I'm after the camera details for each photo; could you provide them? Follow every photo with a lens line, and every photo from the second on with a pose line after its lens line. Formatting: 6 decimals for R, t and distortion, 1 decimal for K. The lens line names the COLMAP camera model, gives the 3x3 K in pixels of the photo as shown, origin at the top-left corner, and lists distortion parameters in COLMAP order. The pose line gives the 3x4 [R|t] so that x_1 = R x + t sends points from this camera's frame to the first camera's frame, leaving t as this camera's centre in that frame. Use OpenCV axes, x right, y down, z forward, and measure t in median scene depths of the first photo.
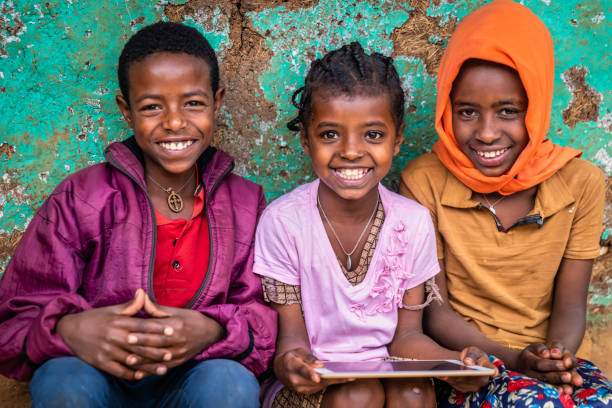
lens RADIAL K [[1179.2, 0, 307.5], [0, 1179.2, 209.0], [0, 0, 1]] dist [0.013617, 0.000000]
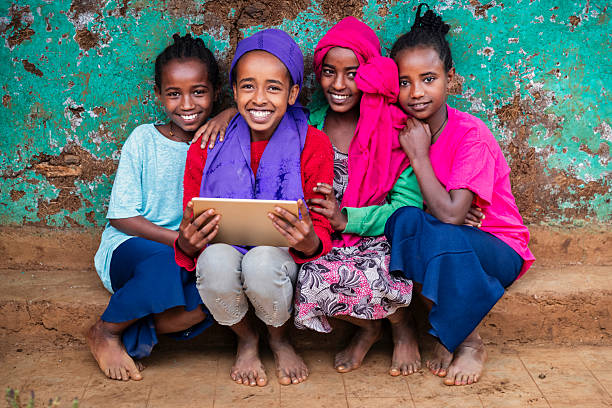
lens RADIAL K [[1179.2, 0, 298.1], [0, 1179.2, 223.4], [0, 0, 1]] dist [0.013617, 0.000000]
pose [[0.989306, 0.010297, -0.145493, 0.276530], [-0.012687, 0.999799, -0.015506, 0.135970], [0.145304, 0.017186, 0.989238, -0.648901]]
